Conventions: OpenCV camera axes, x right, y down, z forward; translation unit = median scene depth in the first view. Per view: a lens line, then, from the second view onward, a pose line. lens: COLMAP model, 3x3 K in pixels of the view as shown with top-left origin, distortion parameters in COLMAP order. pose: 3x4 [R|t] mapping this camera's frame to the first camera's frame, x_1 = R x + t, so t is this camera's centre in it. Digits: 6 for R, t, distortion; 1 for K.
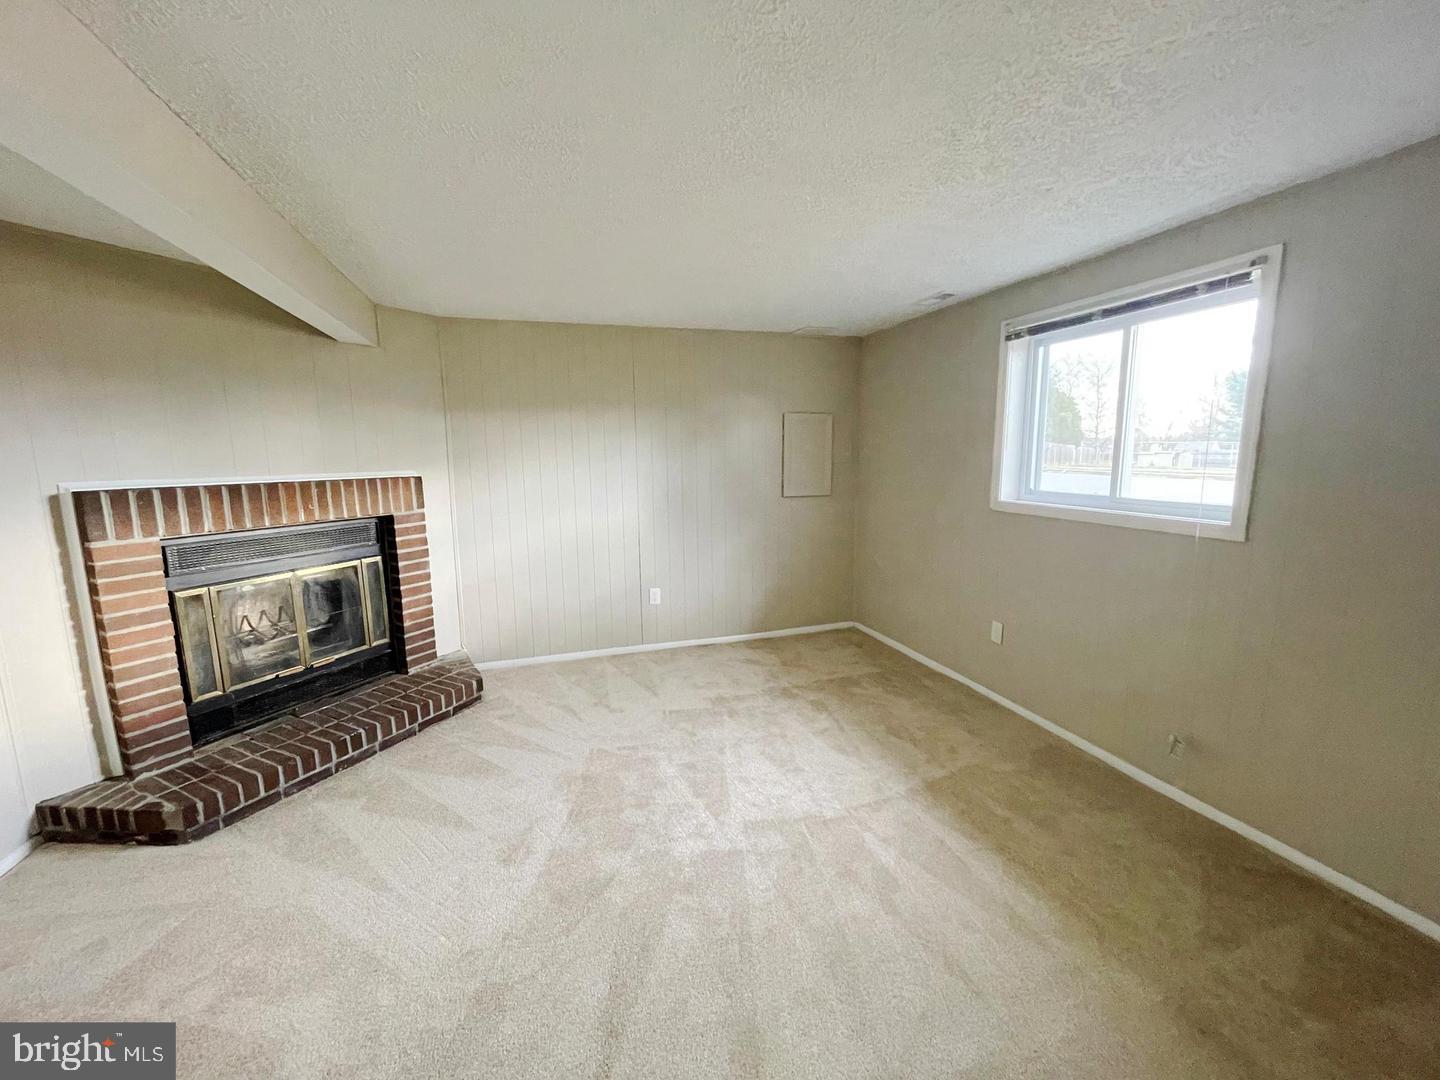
lens RADIAL K [[584.0, 0, 720.0], [0, 584.0, 540.0], [0, 0, 1]] dist [0.001209, 0.000285]
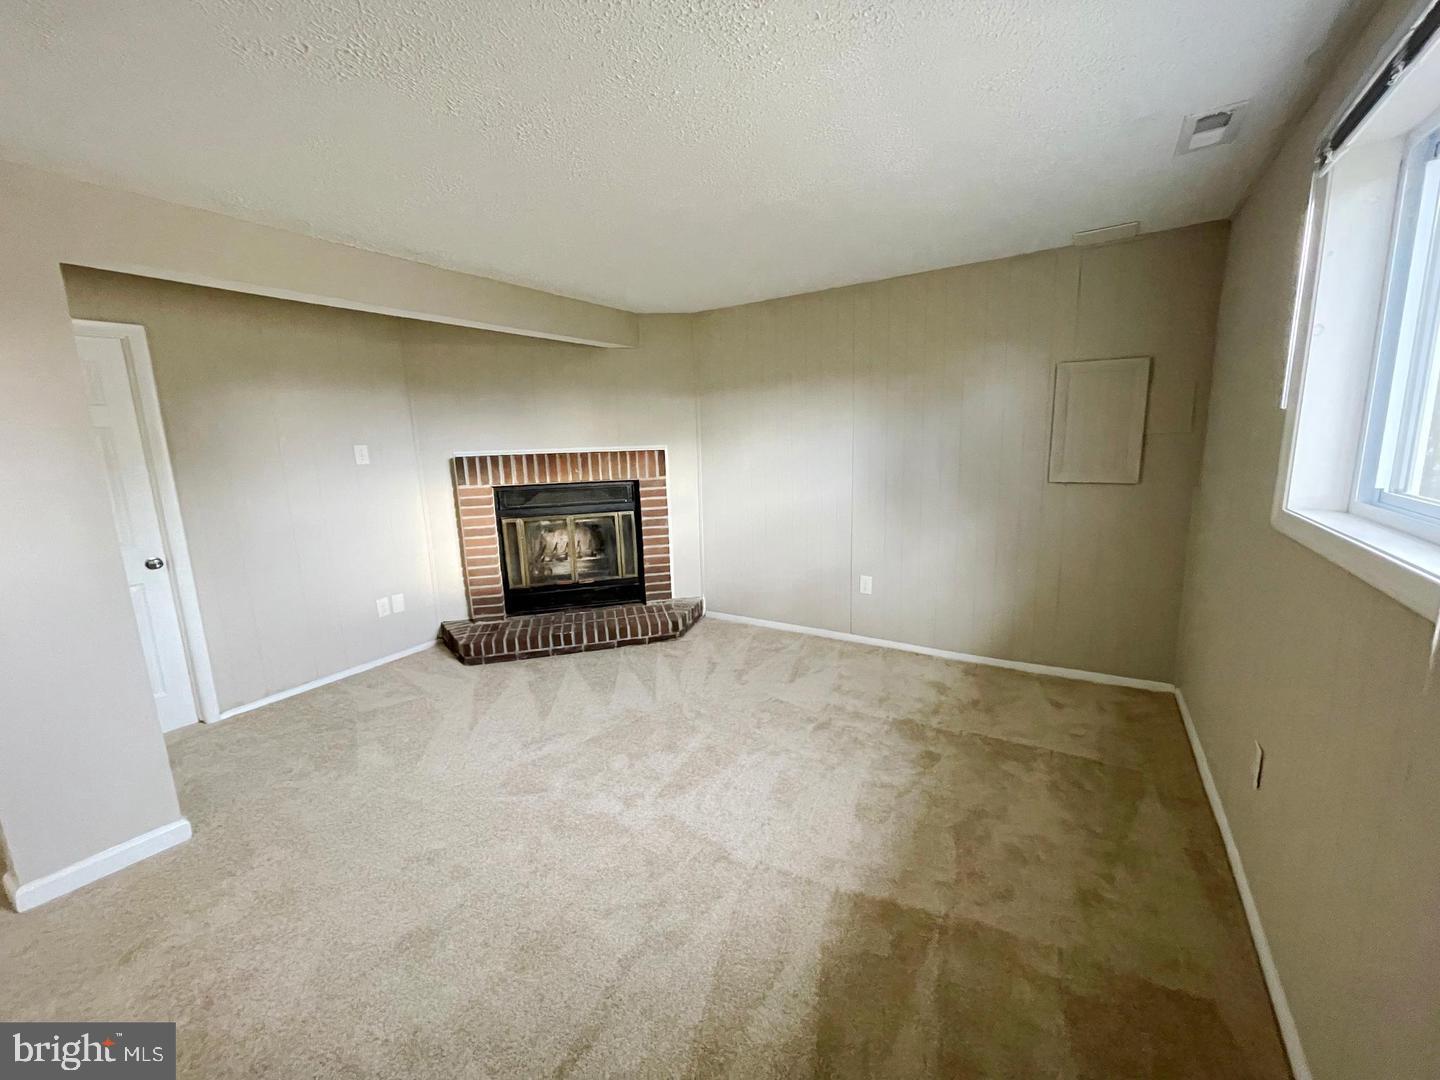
lens RADIAL K [[583.4, 0, 720.0], [0, 583.4, 540.0], [0, 0, 1]] dist [-0.002590, -0.000048]
pose [[0.644843, 0.129116, -0.753331, 0.552543], [-0.091084, 0.991586, 0.091984, -0.047333], [0.758869, 0.009301, 0.651177, 0.309330]]
